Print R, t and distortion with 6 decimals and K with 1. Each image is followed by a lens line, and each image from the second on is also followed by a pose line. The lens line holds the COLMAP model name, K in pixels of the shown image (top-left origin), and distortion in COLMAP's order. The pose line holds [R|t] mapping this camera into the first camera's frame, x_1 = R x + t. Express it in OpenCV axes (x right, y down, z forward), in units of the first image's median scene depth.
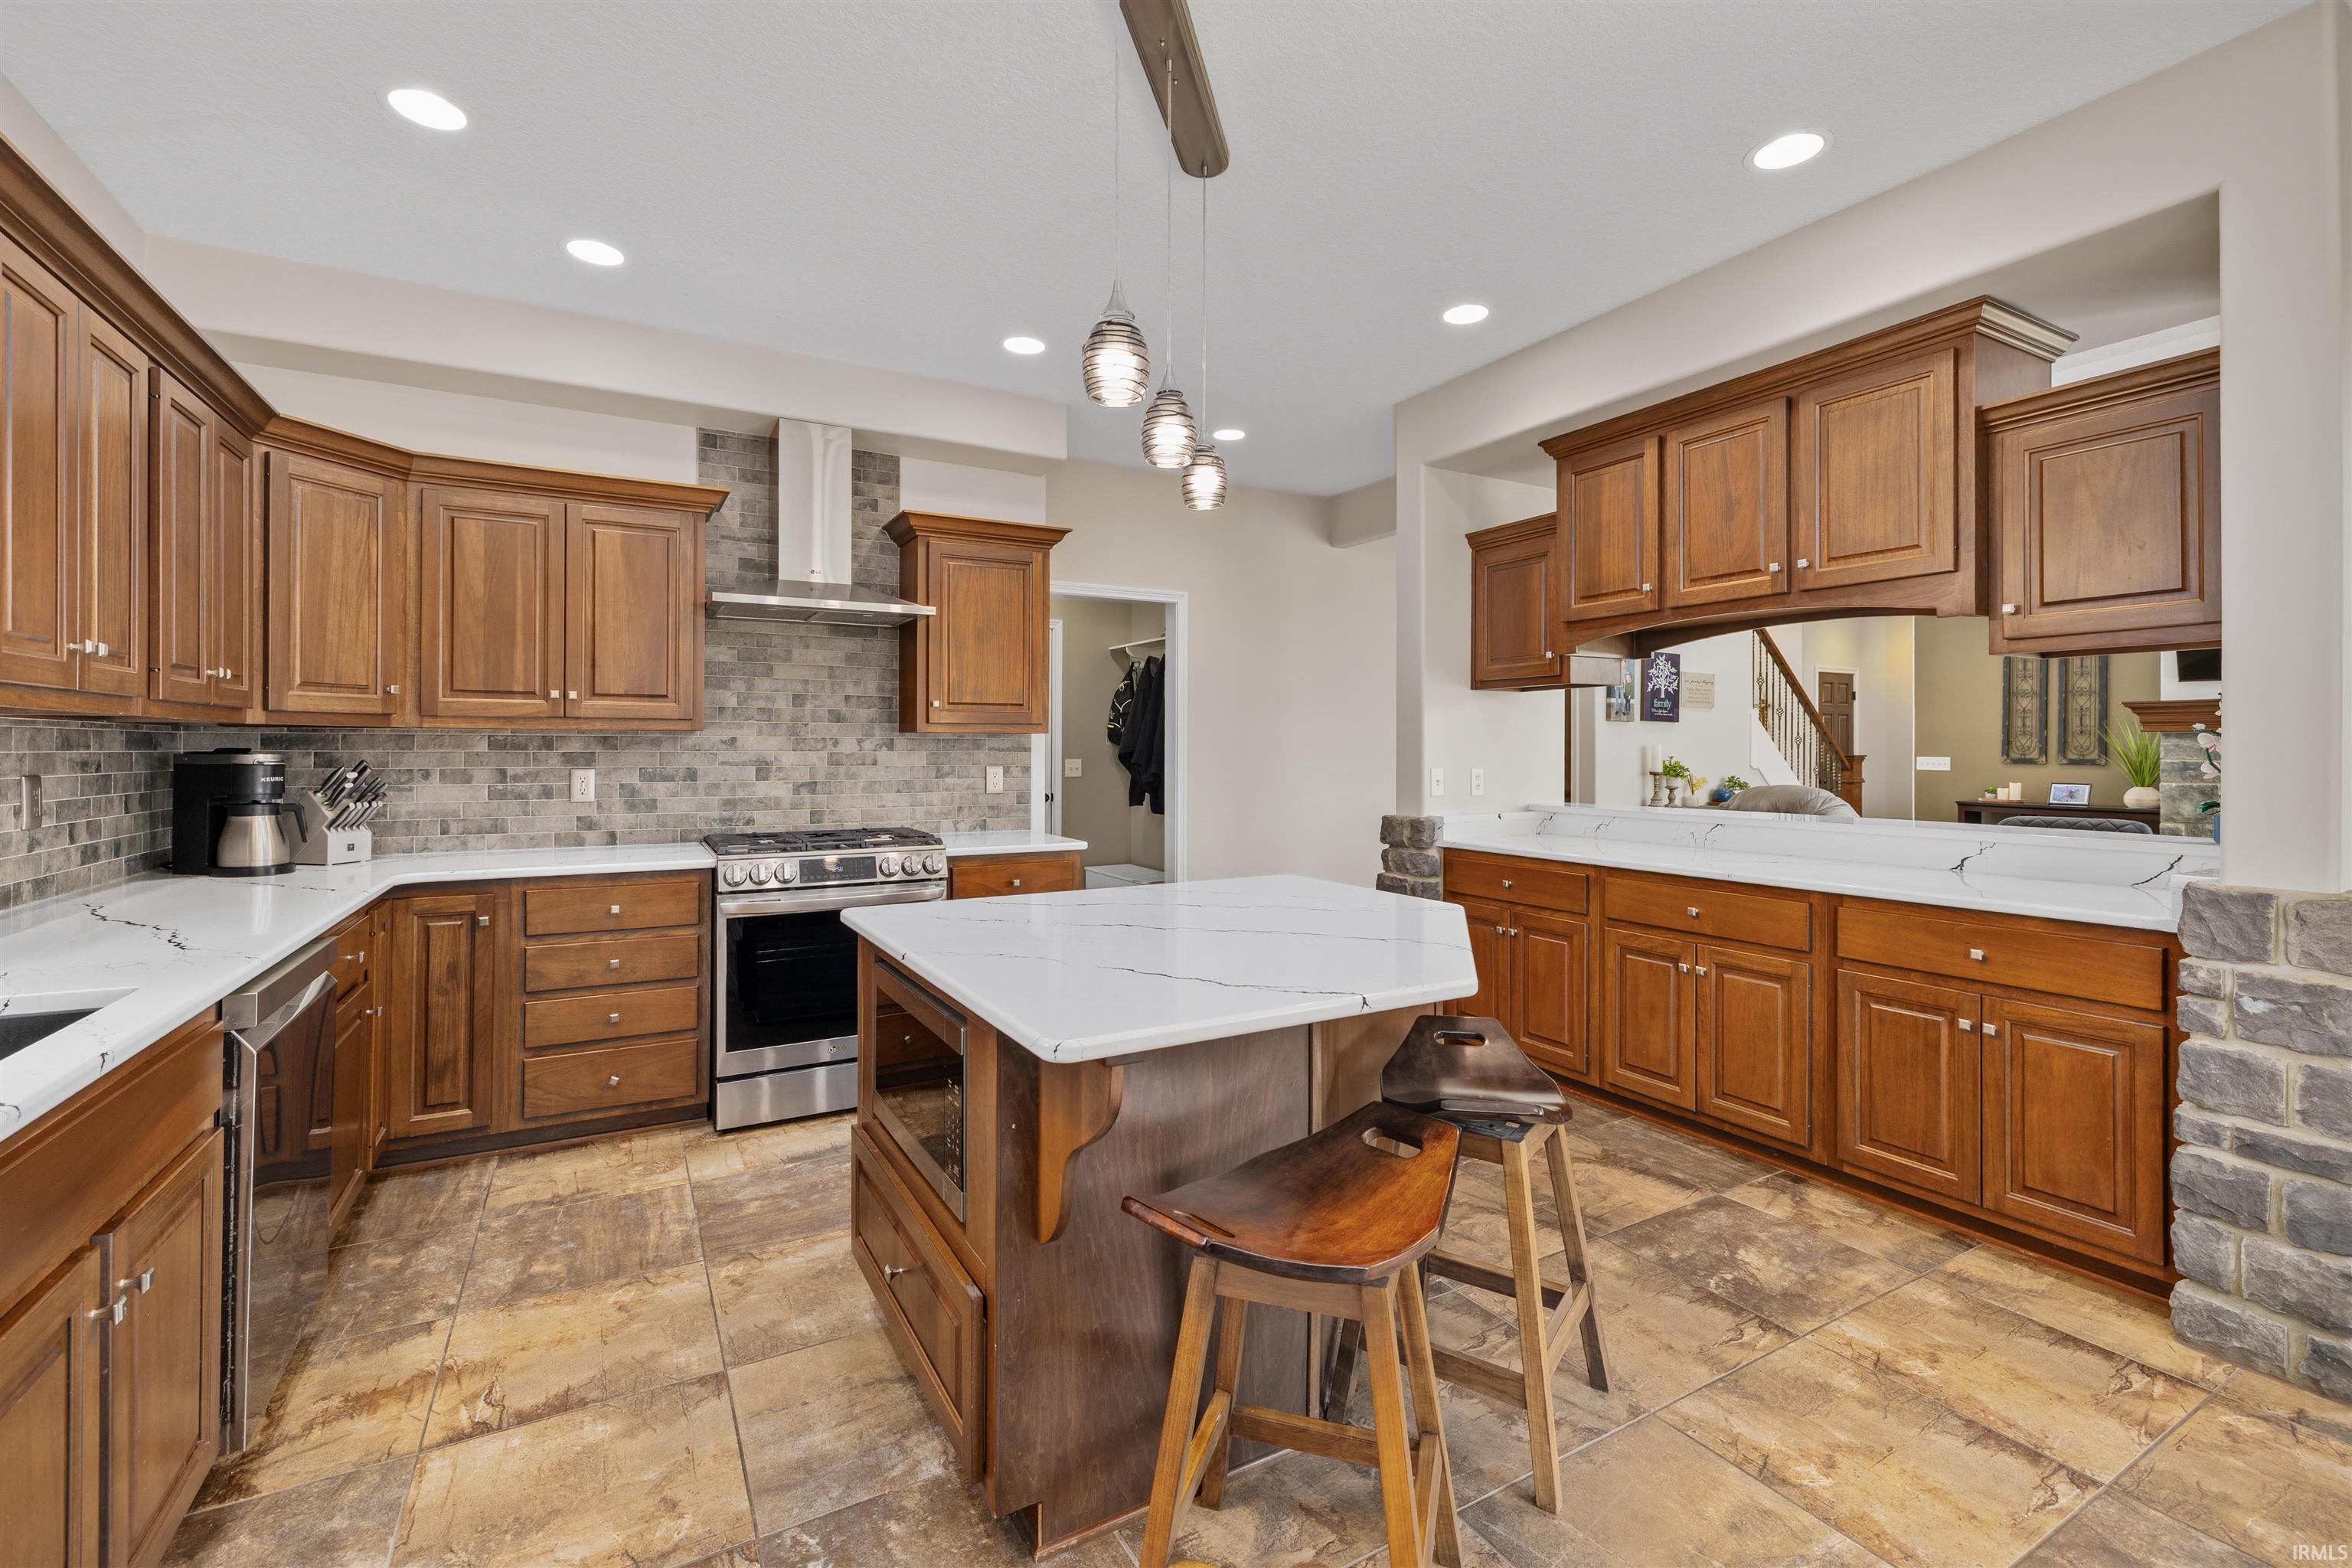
lens RADIAL K [[1004.6, 0, 1178.7], [0, 1004.6, 743.6], [0, 0, 1]] dist [-0.000738, -0.000115]
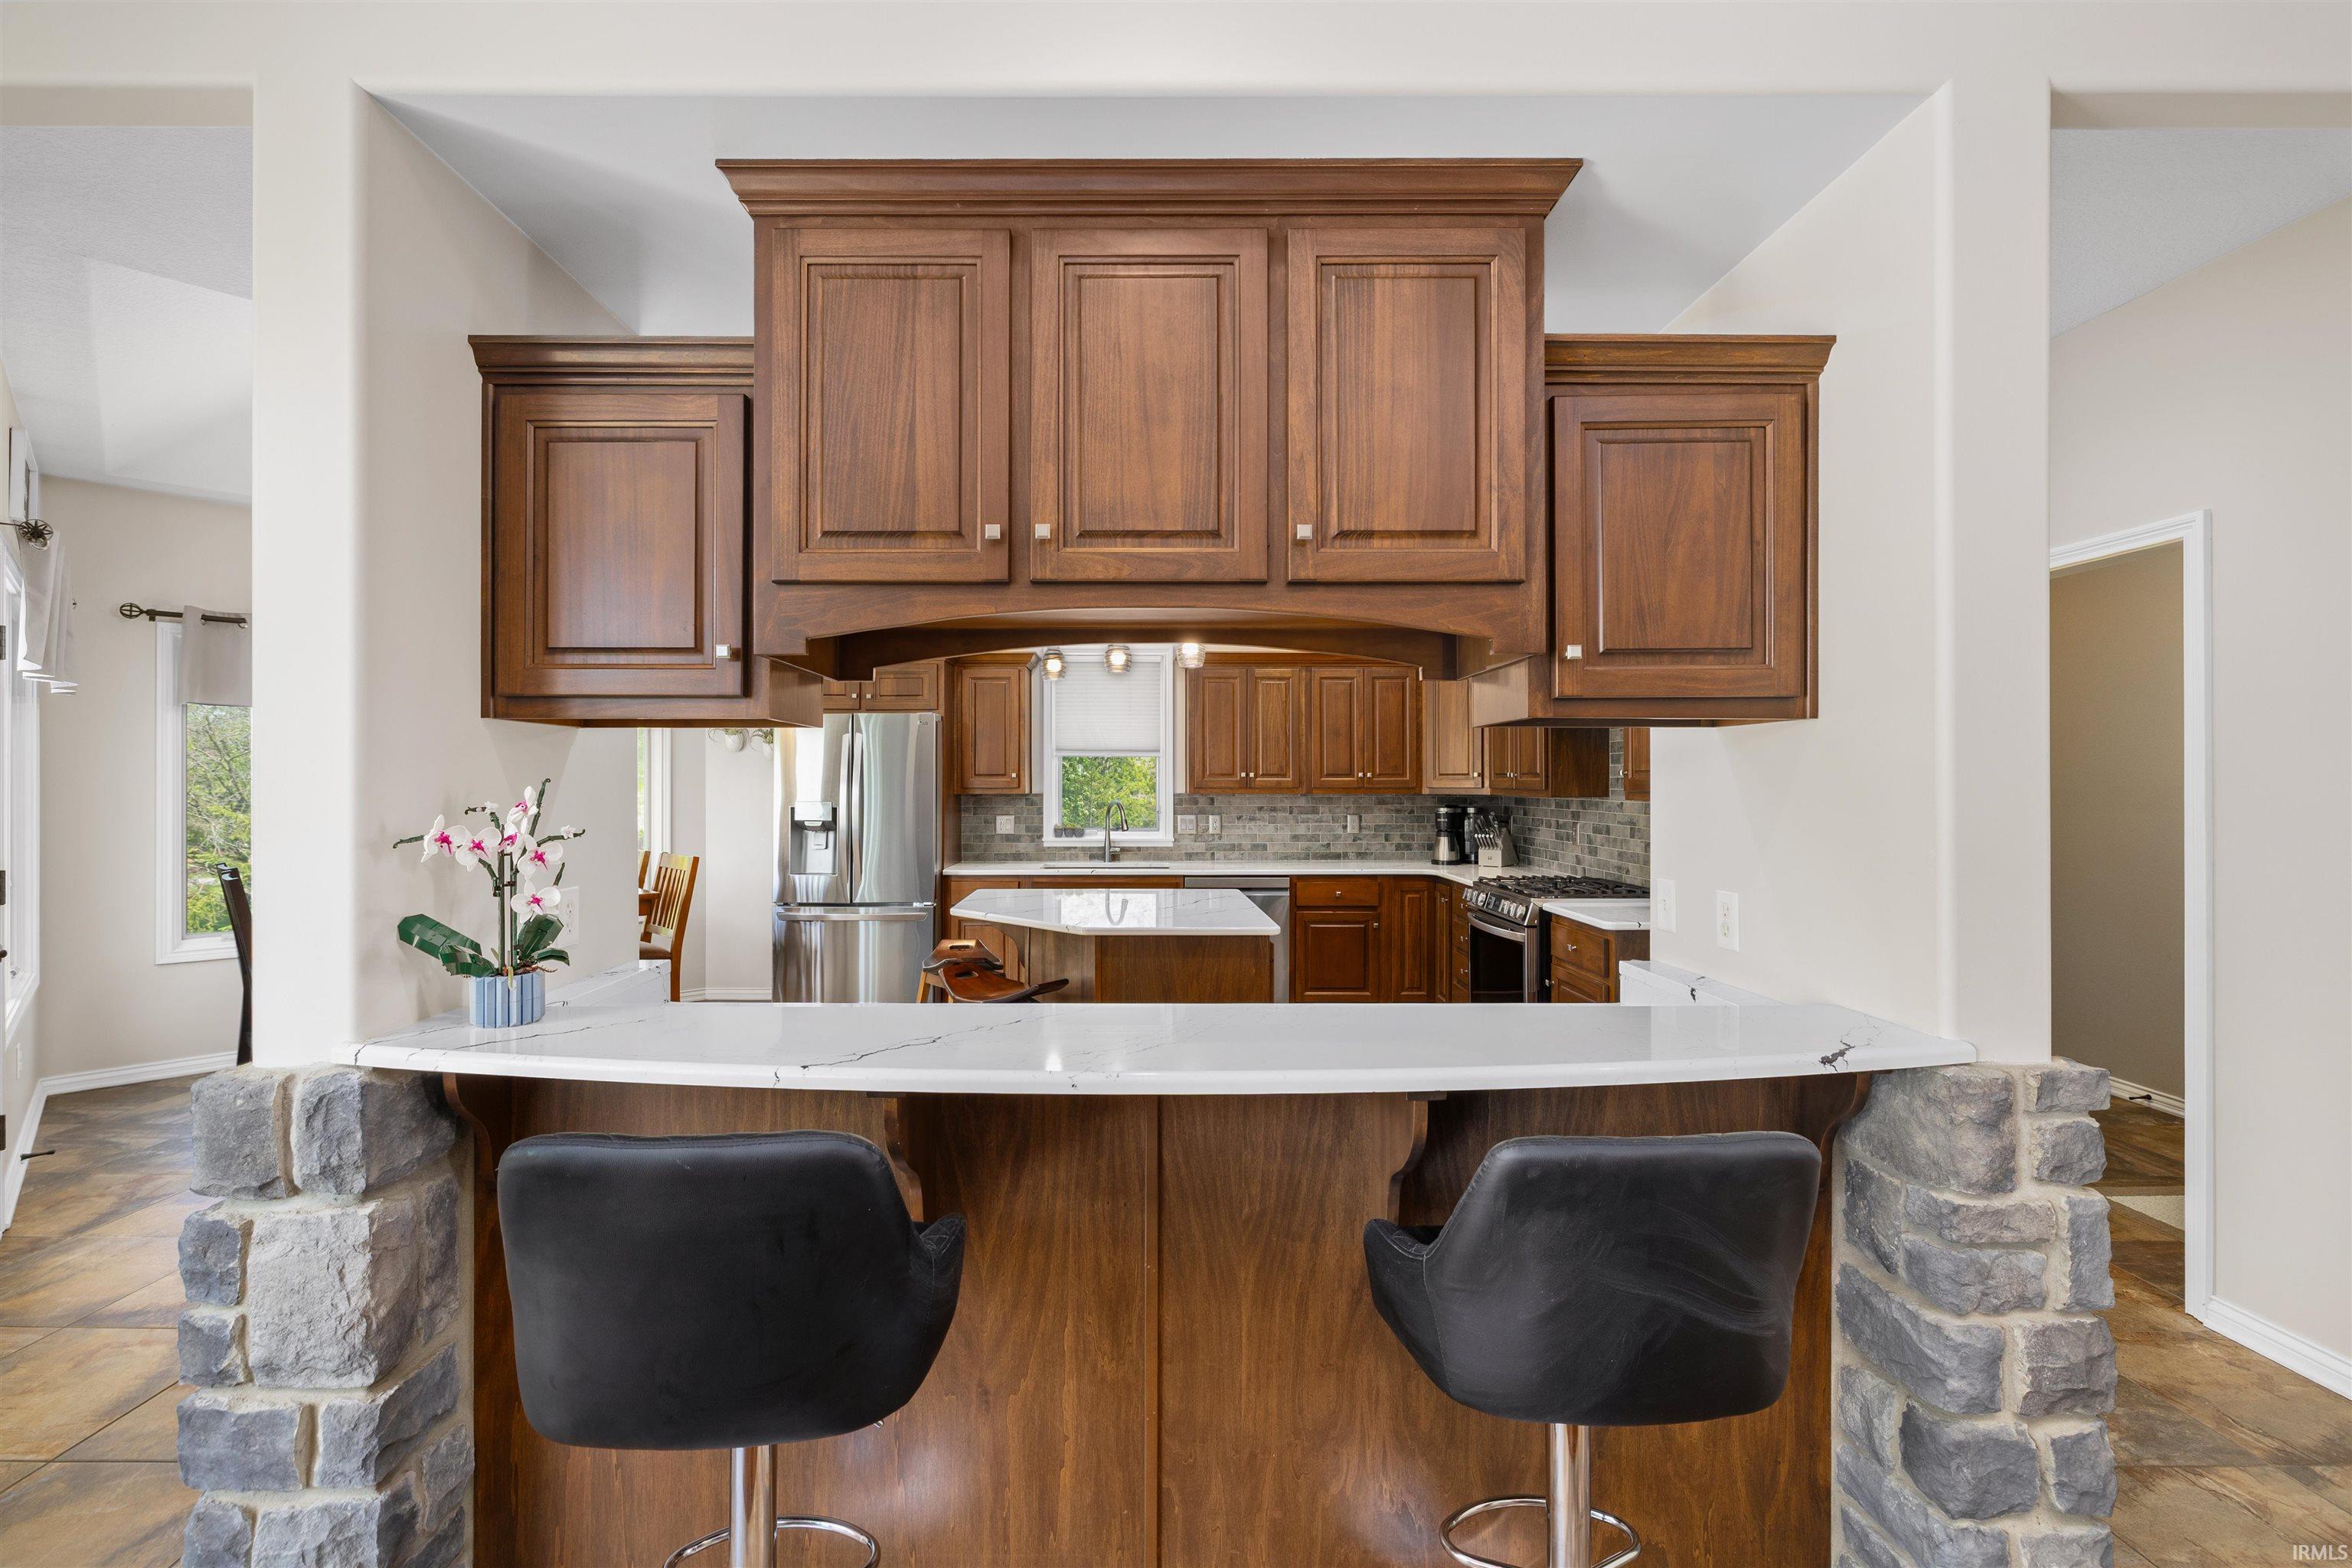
lens RADIAL K [[1023.8, 0, 1146.7], [0, 1023.8, 779.1], [0, 0, 1]] dist [-0.001101, 0.000090]
pose [[-0.485609, -0.004393, -0.874165, 0.954368], [0.003584, 0.999969, -0.007016, -0.028119], [0.874169, -0.006540, -0.485578, 1.111772]]
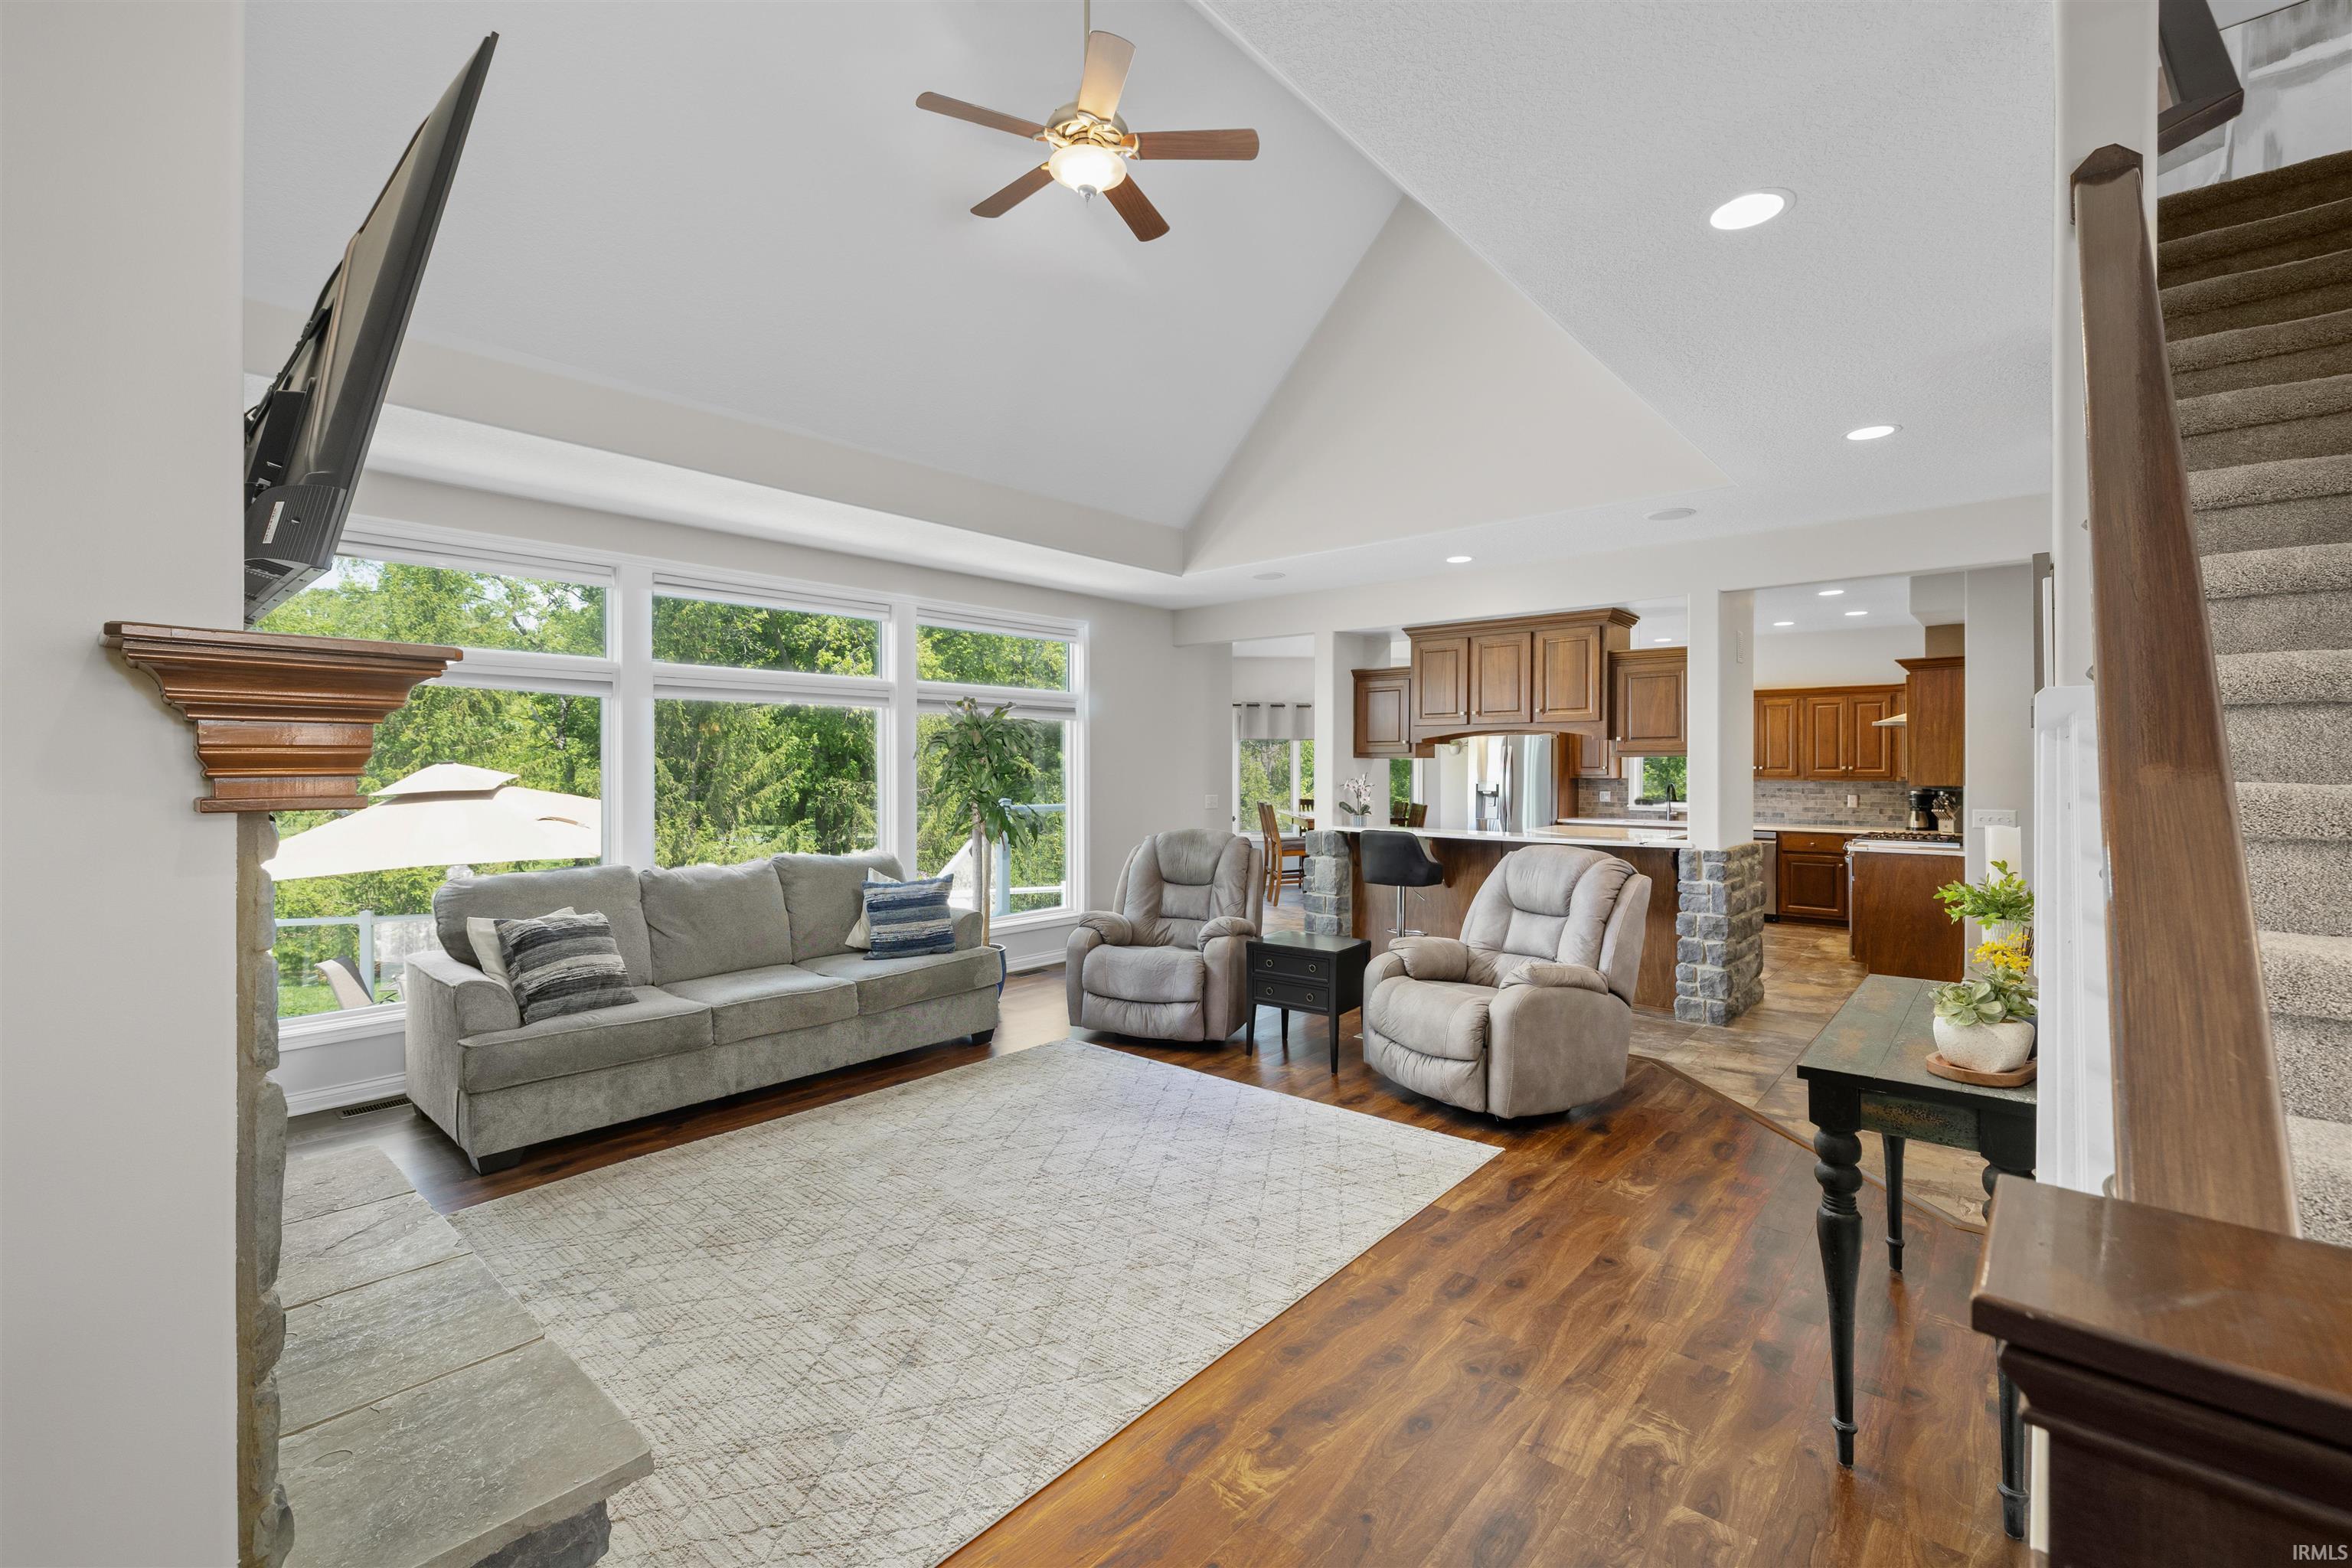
lens RADIAL K [[987.1, 0, 1171.9], [0, 987.1, 768.6], [0, 0, 1]] dist [-0.000271, 0.000220]
pose [[-0.943640, -0.003426, -0.330955, 1.644609], [-0.002293, 0.999990, -0.003815, -0.030500], [0.330965, -0.002841, -0.943639, 2.284249]]
